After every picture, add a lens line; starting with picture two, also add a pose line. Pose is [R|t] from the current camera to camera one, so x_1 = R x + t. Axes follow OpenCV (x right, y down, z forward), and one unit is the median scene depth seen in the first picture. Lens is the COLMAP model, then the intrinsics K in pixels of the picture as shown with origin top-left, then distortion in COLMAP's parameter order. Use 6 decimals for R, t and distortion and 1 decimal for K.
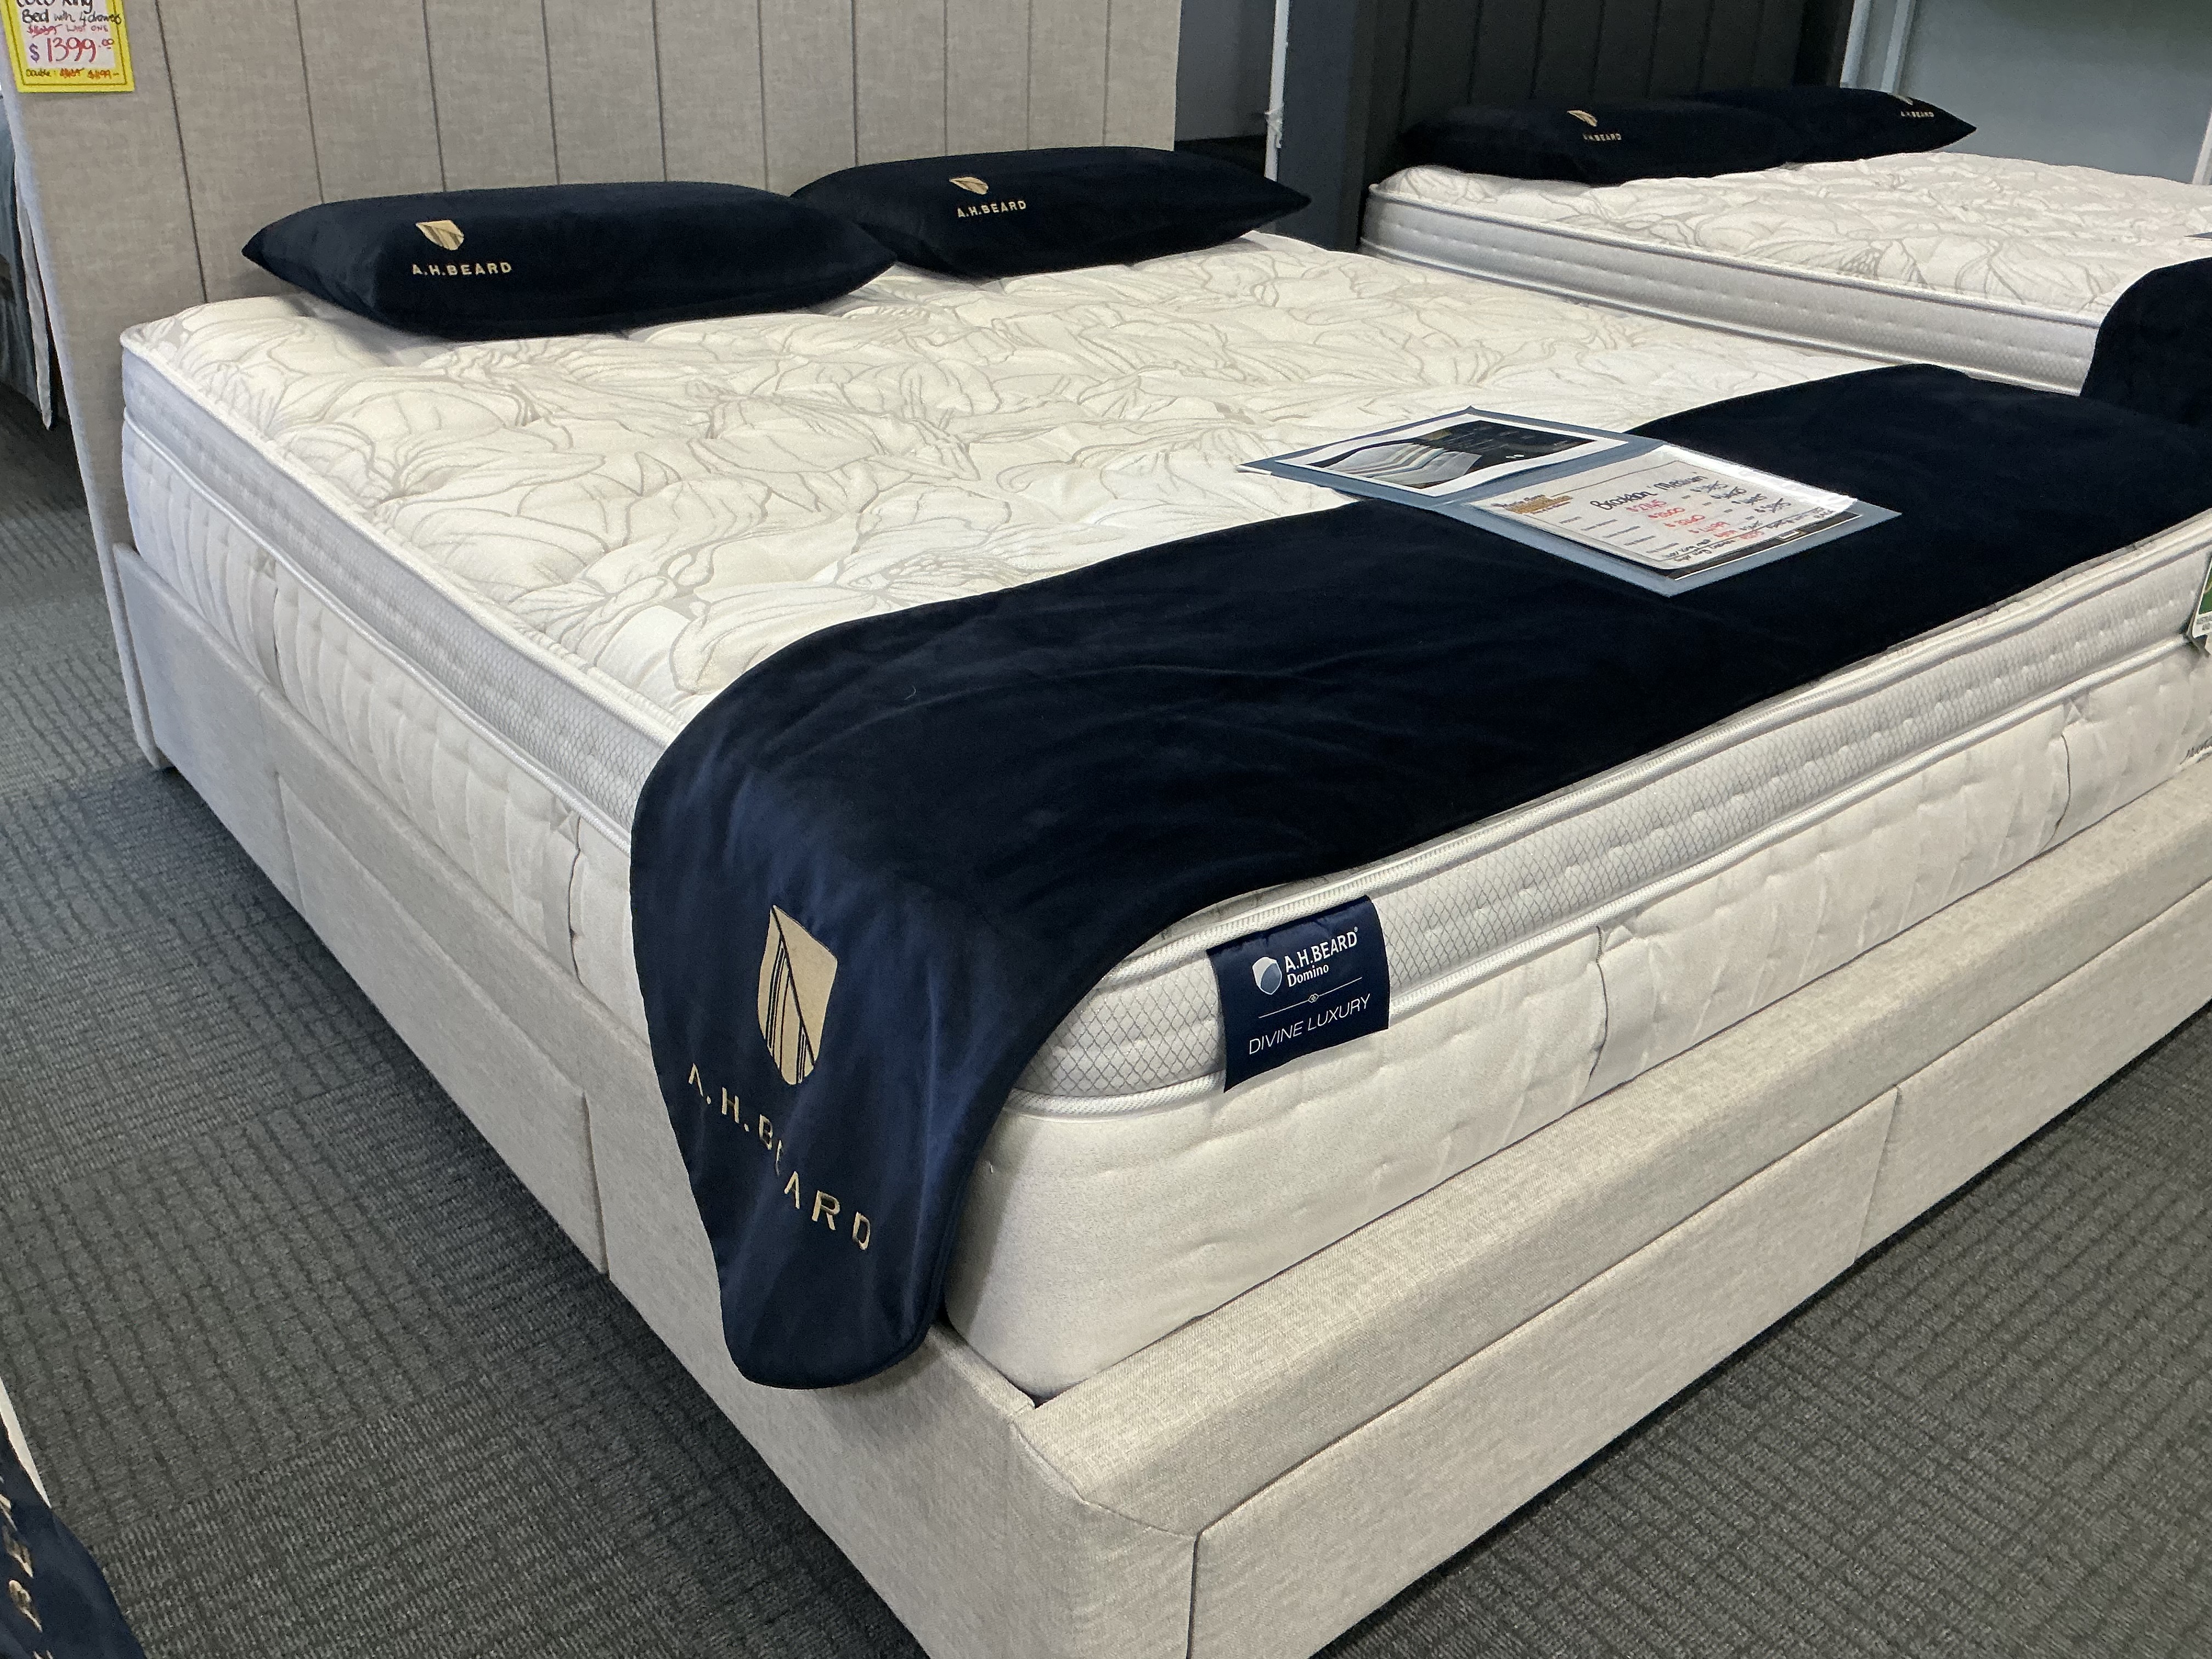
lens RADIAL K [[1873.0, 0, 1106.0], [0, 1873.0, 829.5], [0, 0, 1]] dist [0.075524, -0.121653]
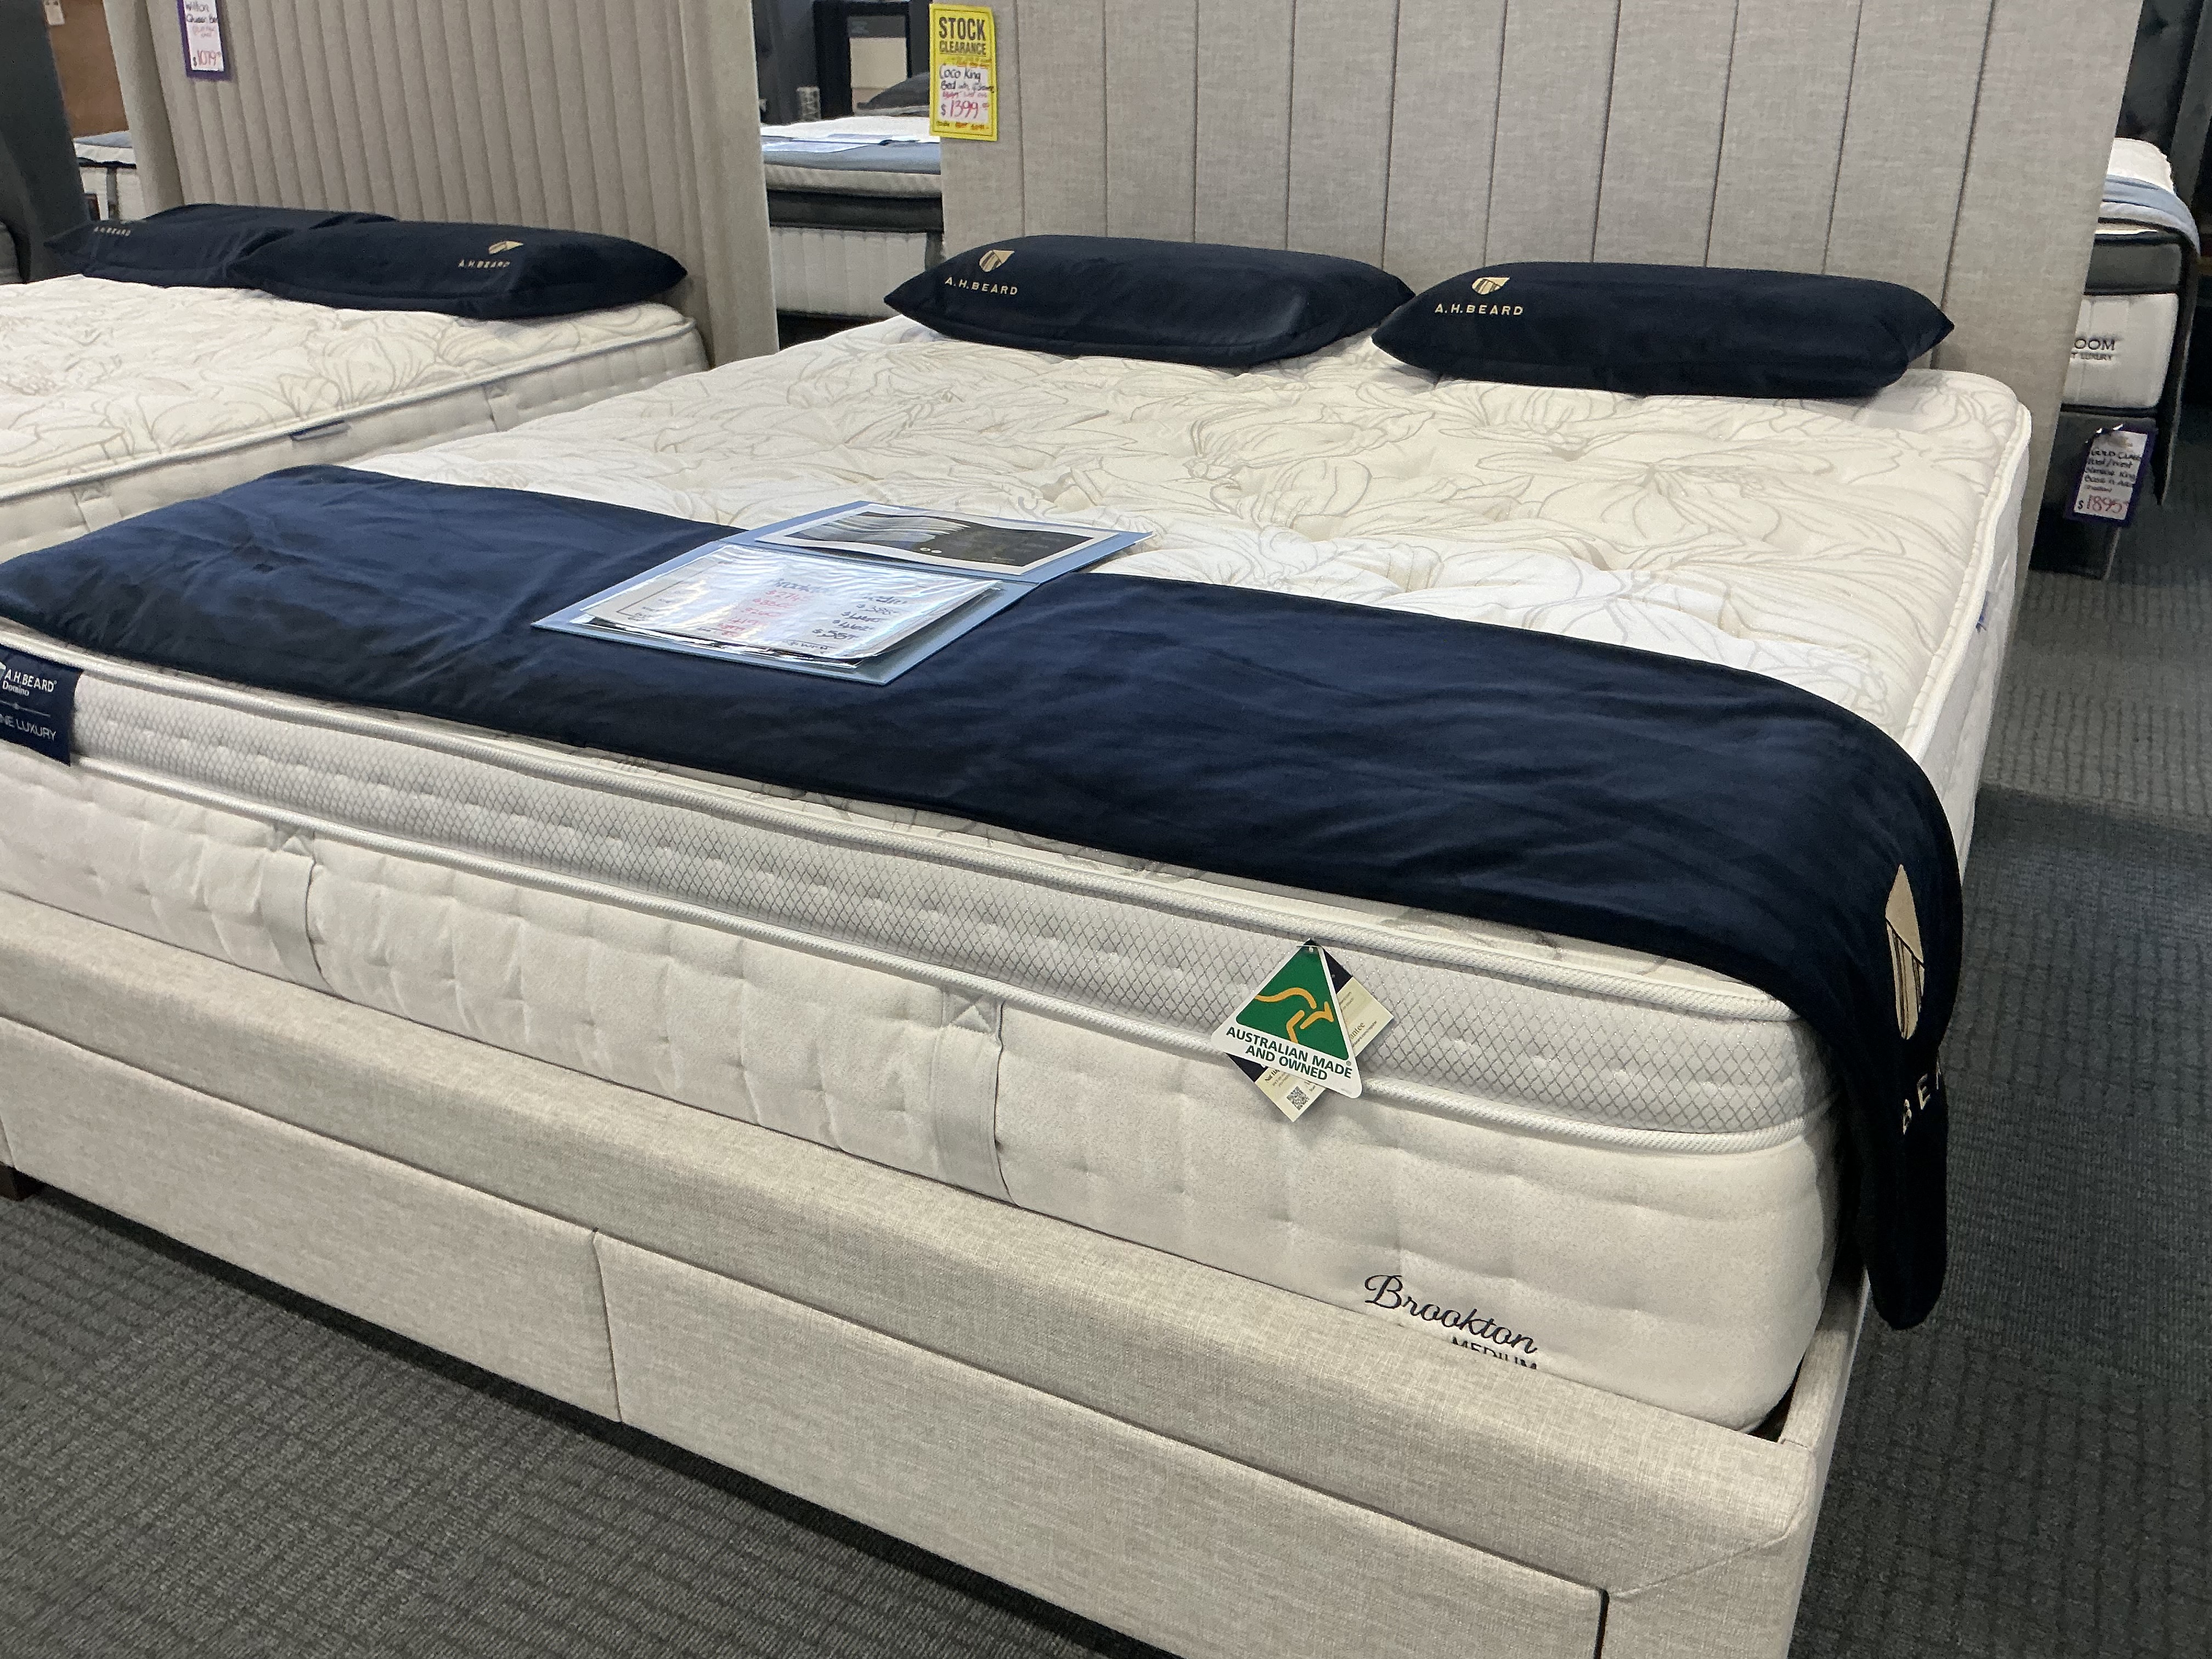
lens RADIAL K [[1871.3, 0, 1106.0], [0, 1871.3, 829.5], [0, 0, 1]] dist [0.091389, -0.190442]
pose [[0.395331, 0.353702, -0.847707, 0.899282], [-0.398664, 0.897503, 0.188561, -0.230133], [0.827514, 0.263407, 0.495820, 0.510431]]
